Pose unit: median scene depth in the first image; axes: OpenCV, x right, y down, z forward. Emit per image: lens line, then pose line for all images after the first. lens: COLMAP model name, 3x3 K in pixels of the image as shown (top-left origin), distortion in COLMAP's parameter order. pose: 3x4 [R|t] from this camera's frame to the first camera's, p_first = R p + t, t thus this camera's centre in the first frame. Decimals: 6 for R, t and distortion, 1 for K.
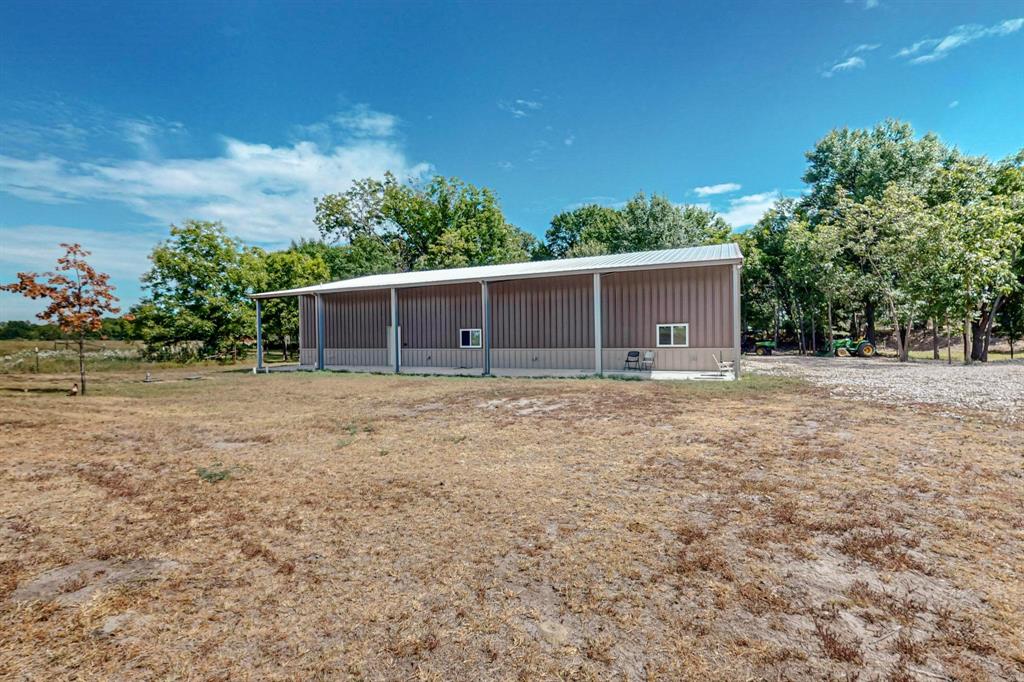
lens RADIAL K [[494.3, 0, 512.0], [0, 494.3, 341.0], [0, 0, 1]] dist [0.001177, 0.000245]
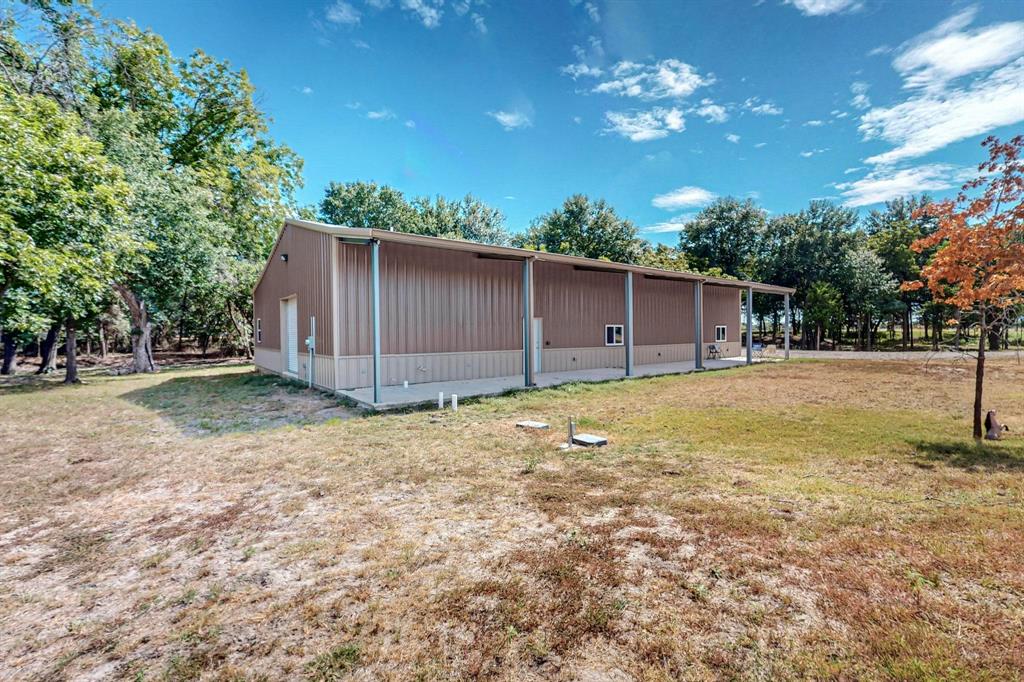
lens RADIAL K [[494.3, 0, 512.0], [0, 494.3, 341.0], [0, 0, 1]] dist [0.001177, 0.000245]
pose [[0.374247, 0.003990, 0.927320, -0.644810], [0.016842, 0.999797, -0.011099, 0.007775], [-0.927176, 0.019772, 0.374104, 0.552282]]
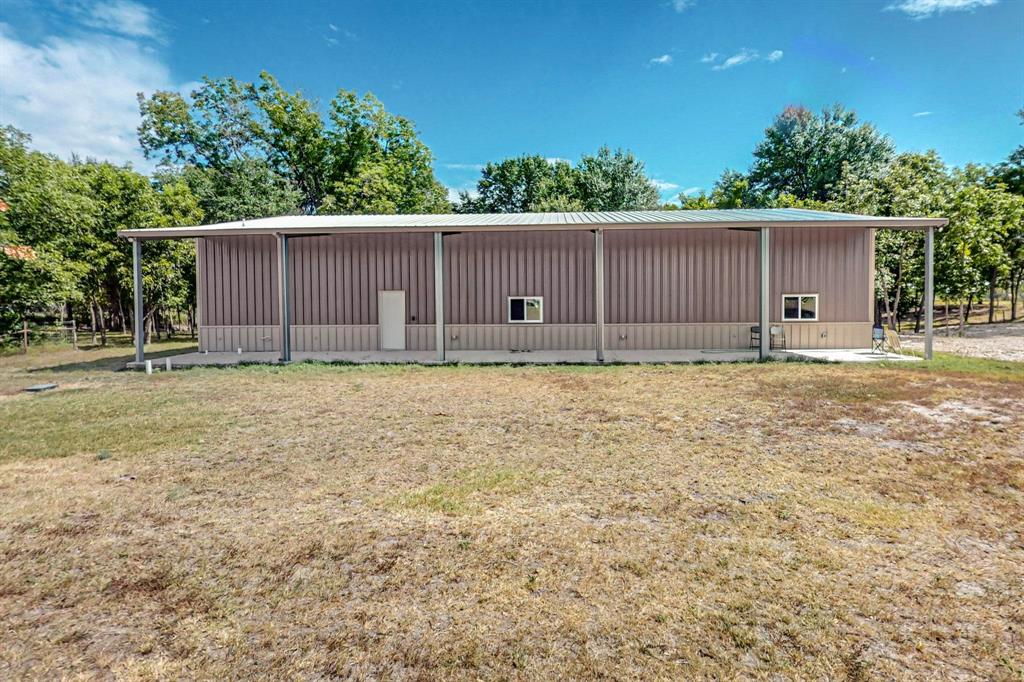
lens RADIAL K [[536.7, 0, 511.3], [0, 536.7, 310.5], [0, 0, 1]] dist [-0.001912, 0.000191]
pose [[0.912135, 0.006052, 0.409846, -0.278221], [-0.001904, 0.999943, -0.010529, 0.002514], [-0.409886, 0.008824, 0.912094, 0.195074]]
